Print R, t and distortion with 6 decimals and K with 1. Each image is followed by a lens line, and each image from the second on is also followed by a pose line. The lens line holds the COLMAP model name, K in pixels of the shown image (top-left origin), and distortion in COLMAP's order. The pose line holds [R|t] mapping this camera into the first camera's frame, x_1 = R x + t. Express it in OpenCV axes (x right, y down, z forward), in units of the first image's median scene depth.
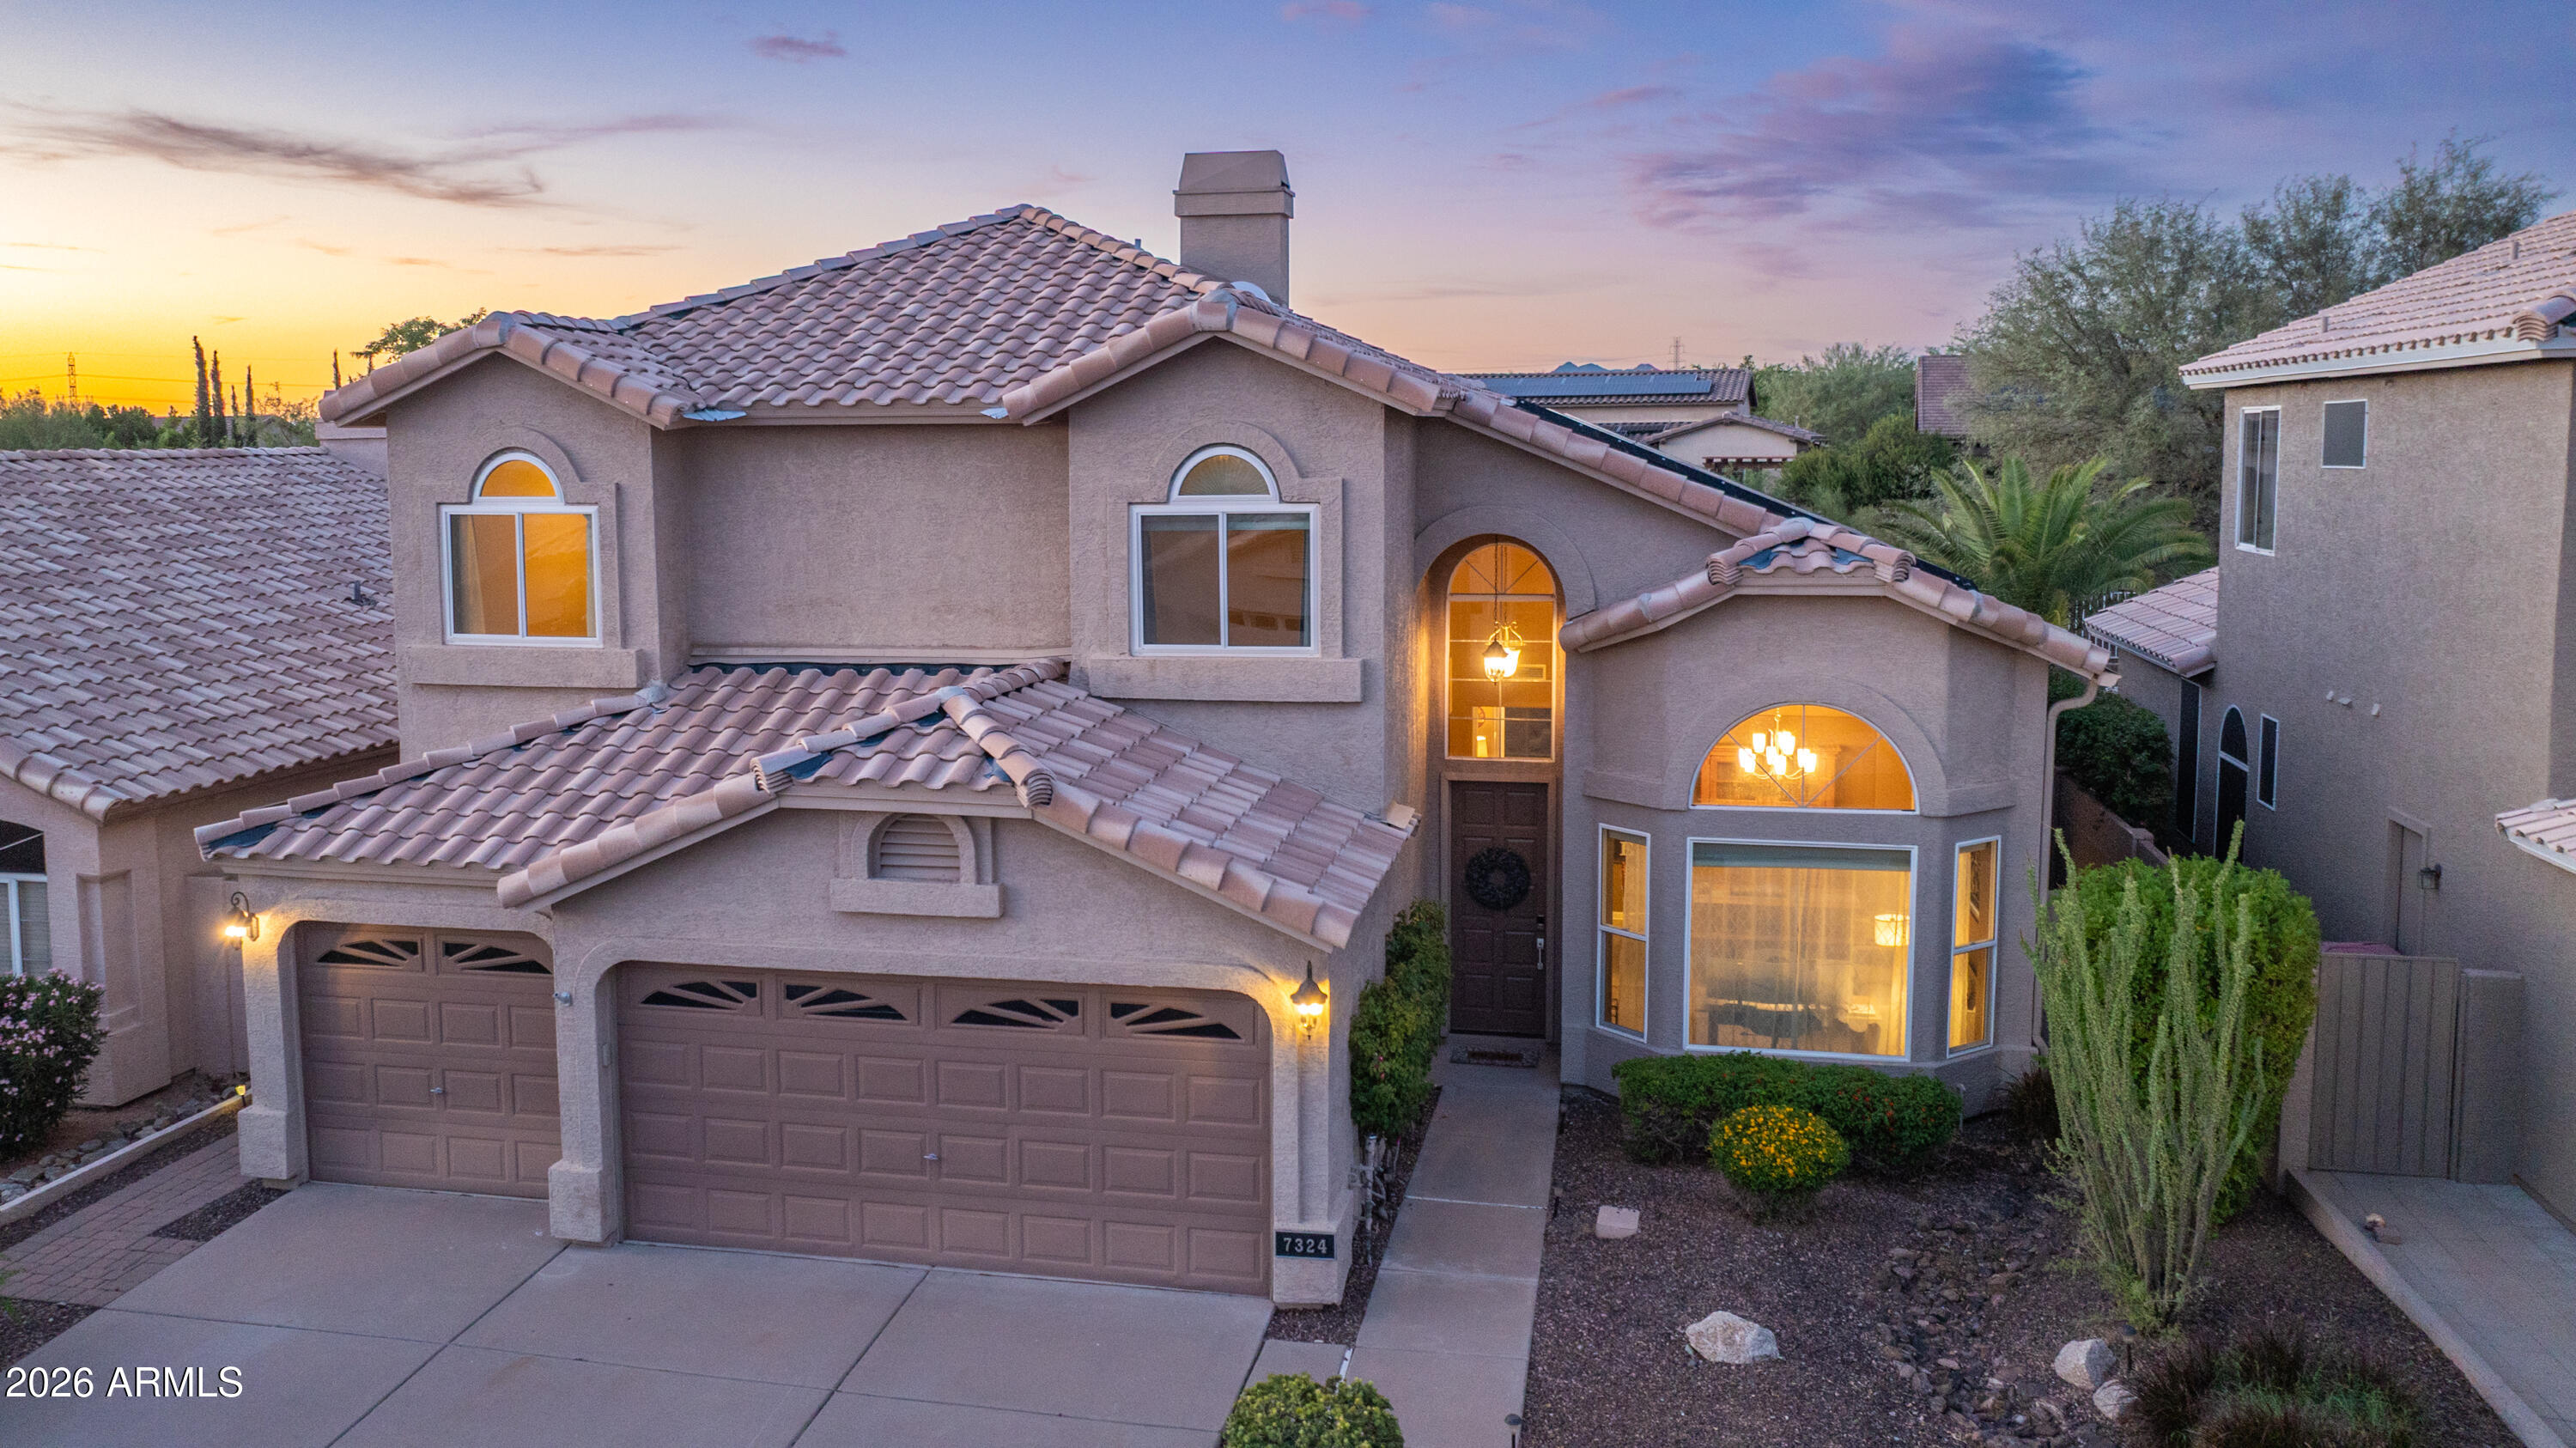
lens RADIAL K [[1877.3, 0, 1298.8], [0, 1877.3, 703.1], [0, 0, 1]] dist [-0.013169, -0.003864]
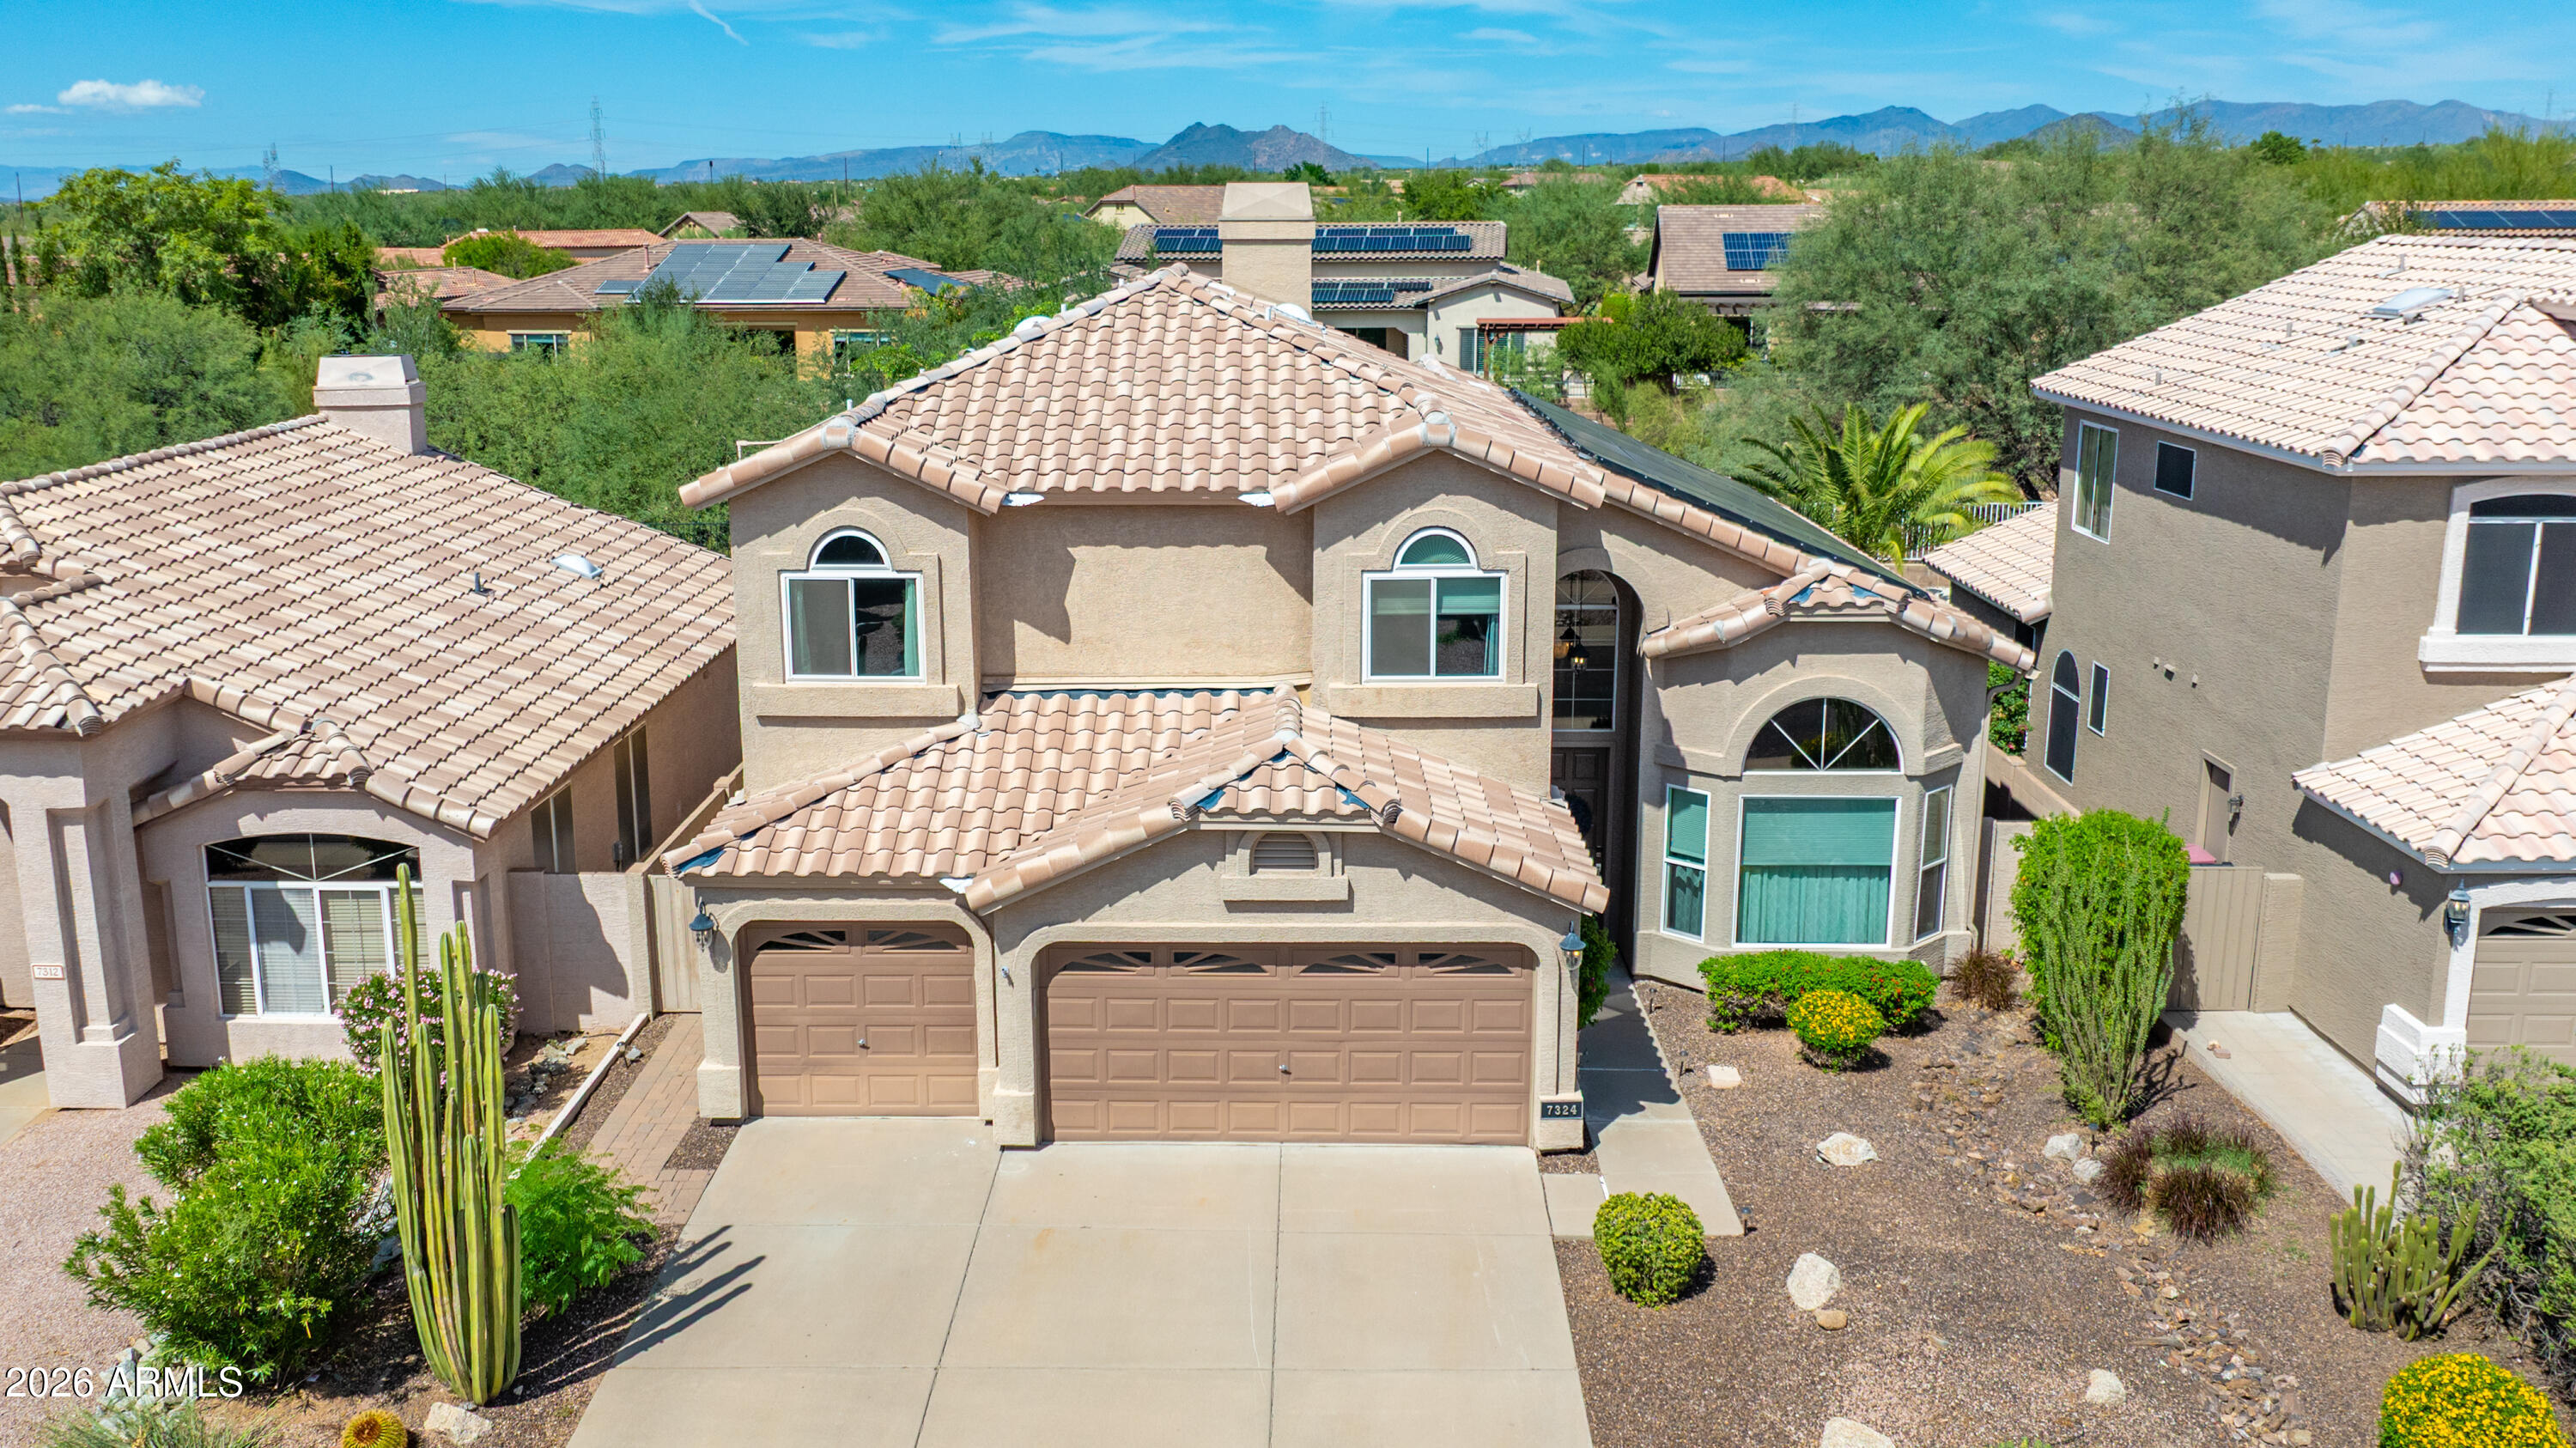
lens RADIAL K [[2007.1, 0, 1299.3], [0, 2007.1, 749.4], [0, 0, 1]] dist [0.005719, -0.005947]
pose [[0.982347, -0.040577, 0.182616, -0.398351], [0.017914, 0.992110, 0.124081, -0.158425], [-0.186210, -0.118619, 0.975323, -0.384410]]
